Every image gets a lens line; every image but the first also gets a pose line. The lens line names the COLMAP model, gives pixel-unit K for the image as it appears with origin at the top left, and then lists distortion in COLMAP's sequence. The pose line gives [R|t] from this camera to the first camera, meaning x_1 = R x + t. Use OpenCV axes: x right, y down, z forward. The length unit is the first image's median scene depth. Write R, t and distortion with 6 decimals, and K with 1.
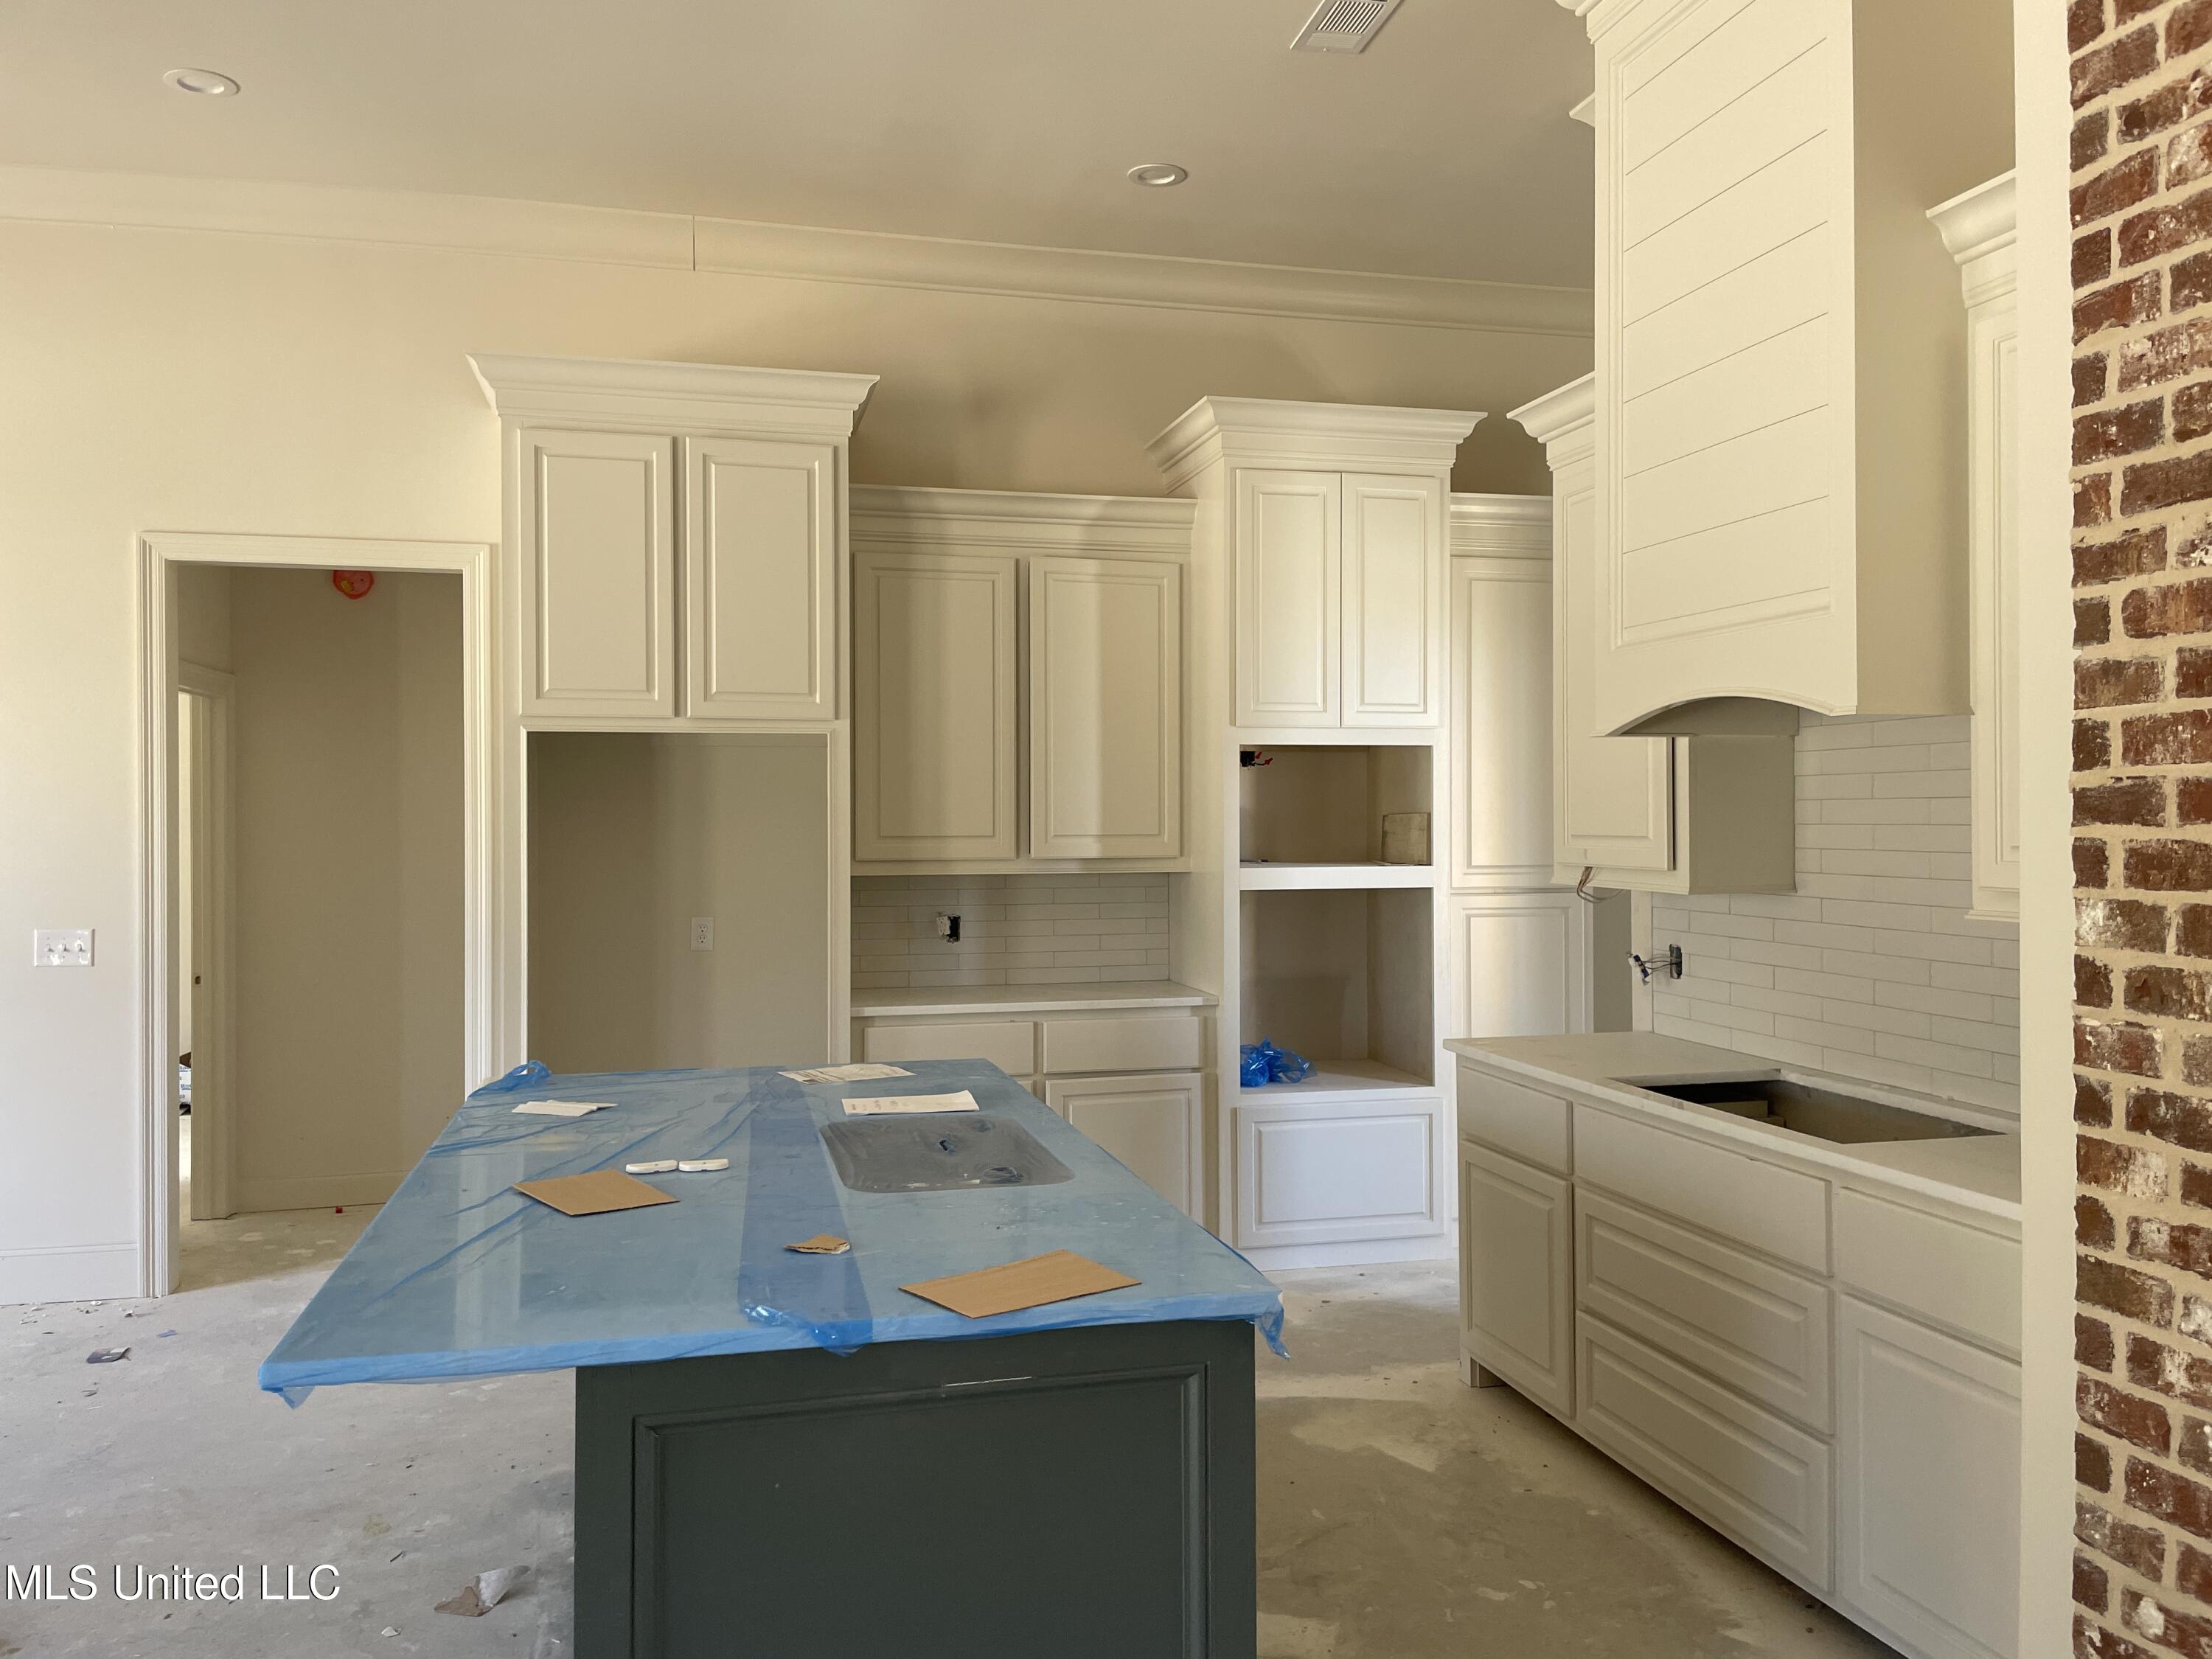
lens RADIAL K [[1669.3, 0, 1106.0], [0, 1669.3, 829.5], [0, 0, 1]] dist [0.090891, -0.113077]
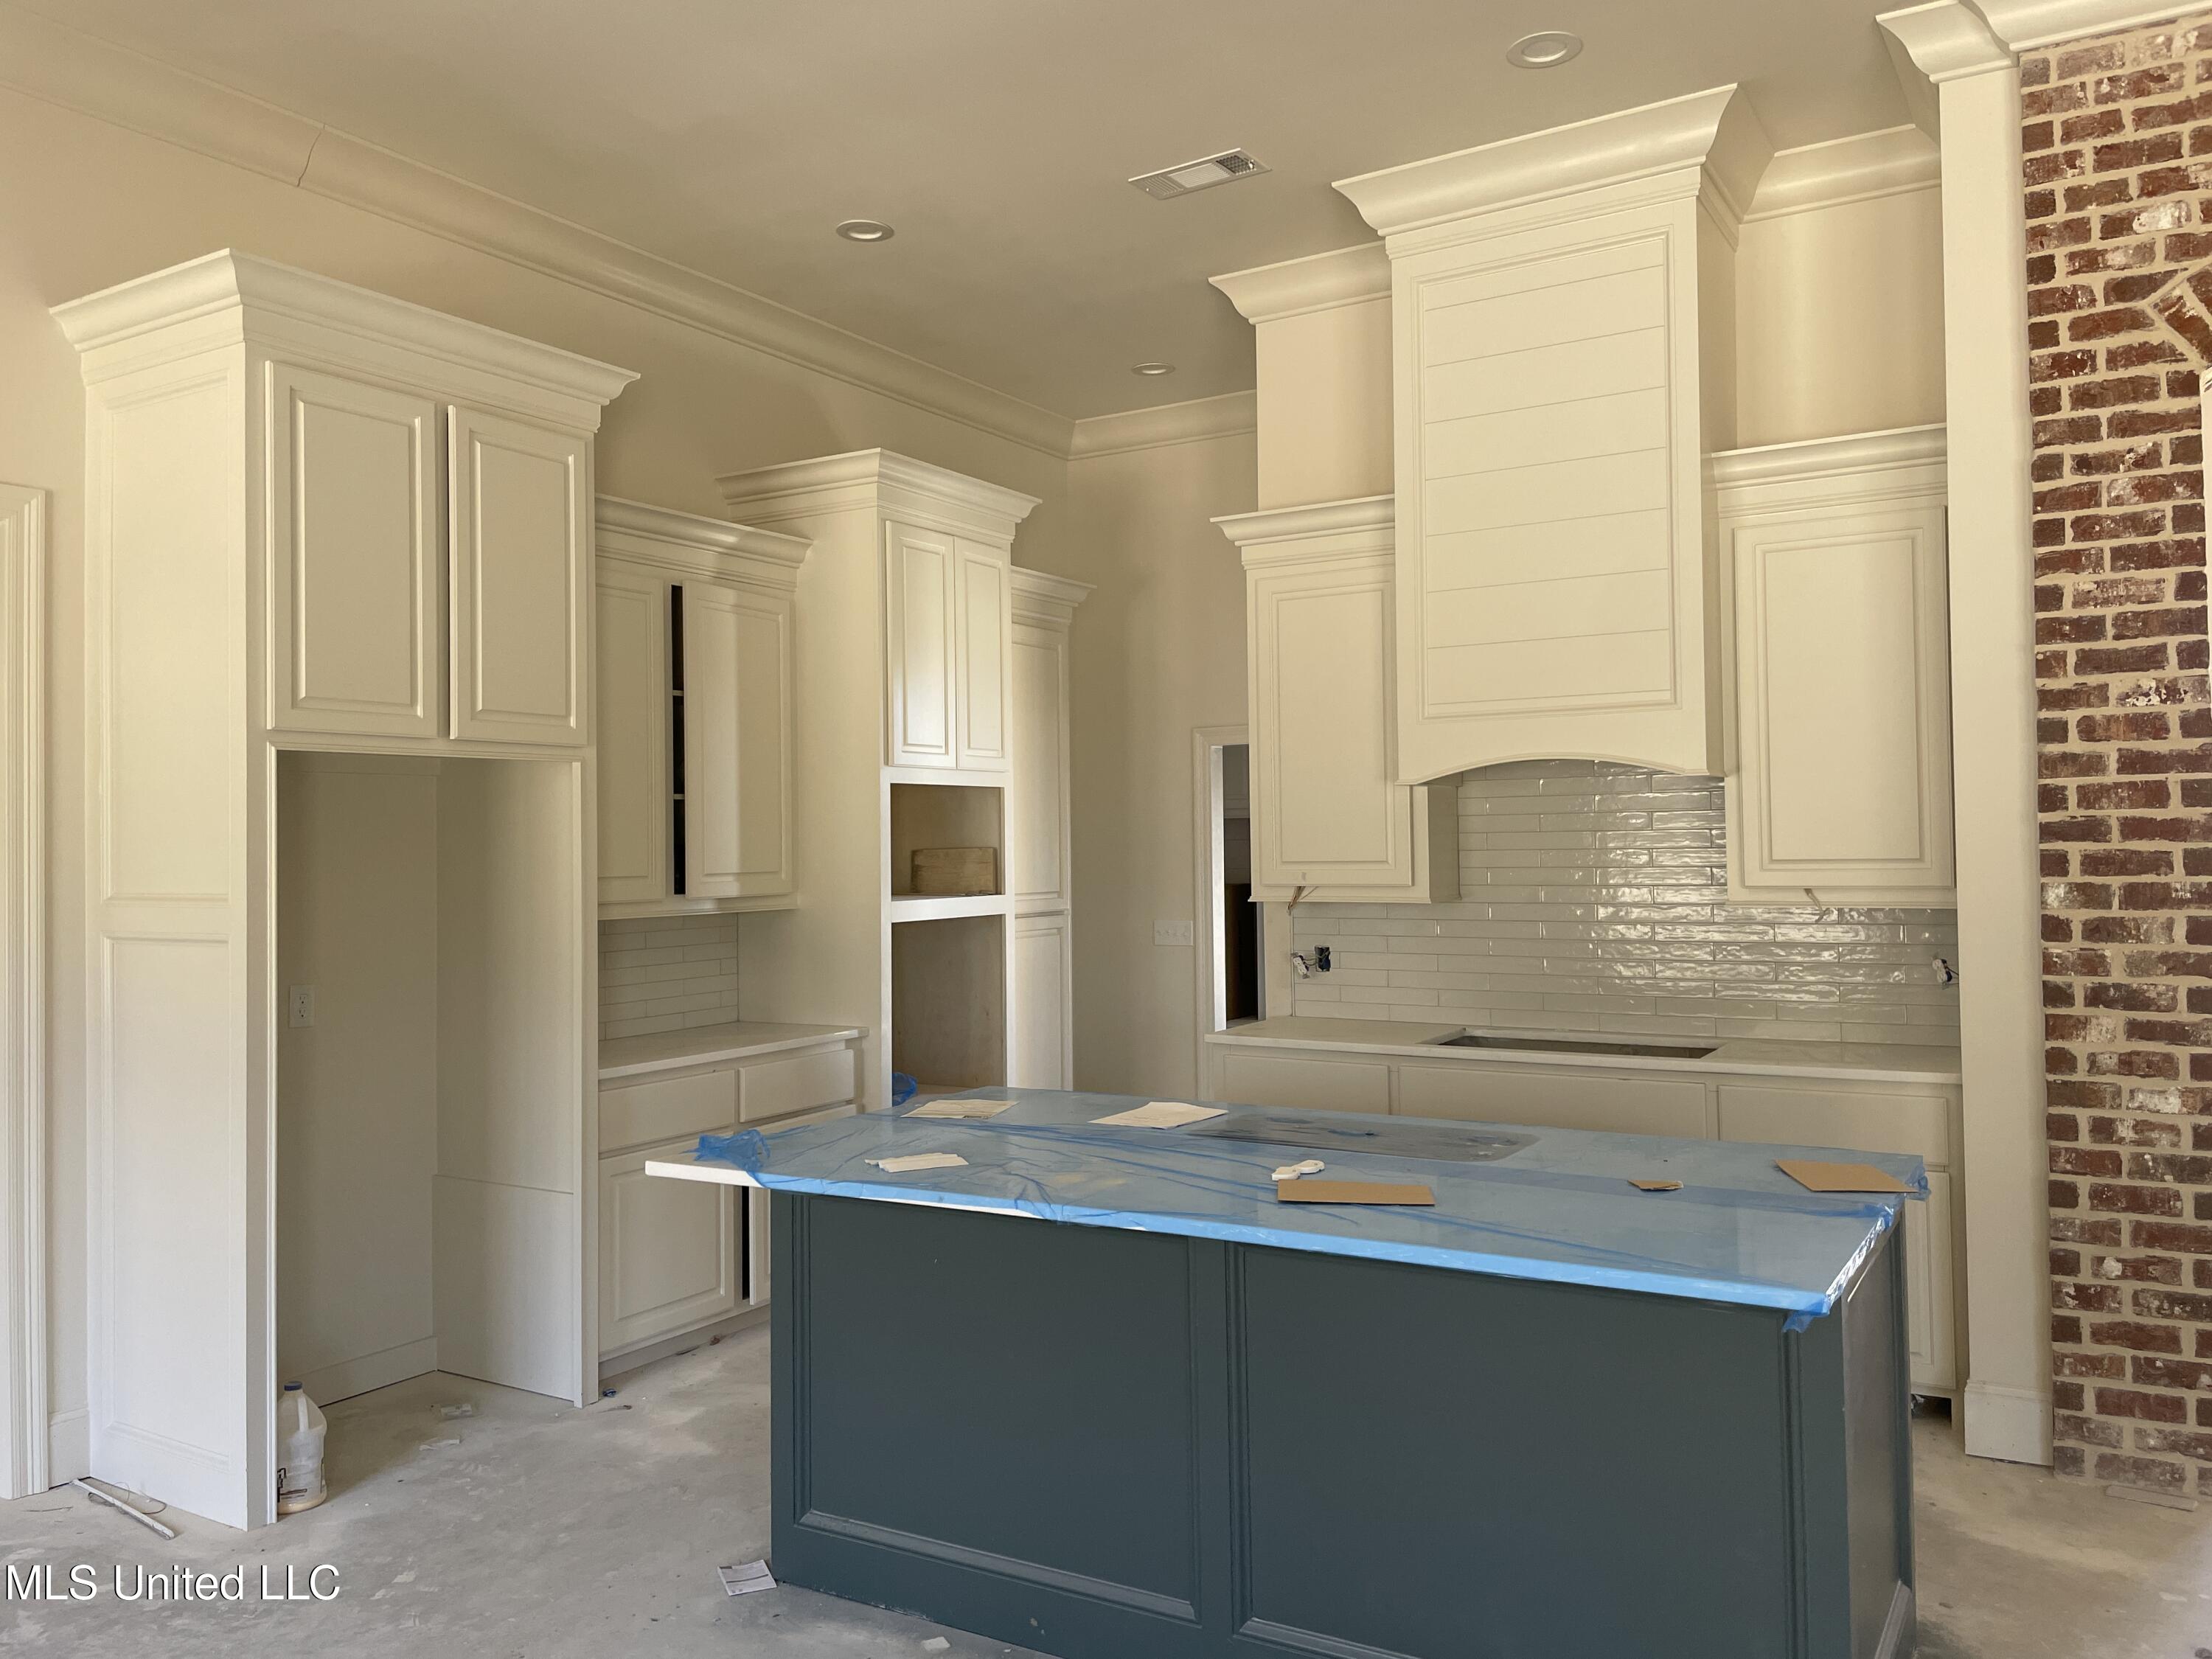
lens RADIAL K [[1674.8, 0, 1111.3], [0, 1674.8, 833.9], [0, 0, 1]] dist [0.124028, -0.156435]
pose [[0.714769, -0.002011, 0.699358, -1.461981], [0.017799, 0.999724, -0.015317, -0.001551], [-0.699135, 0.023396, 0.714607, 0.403172]]
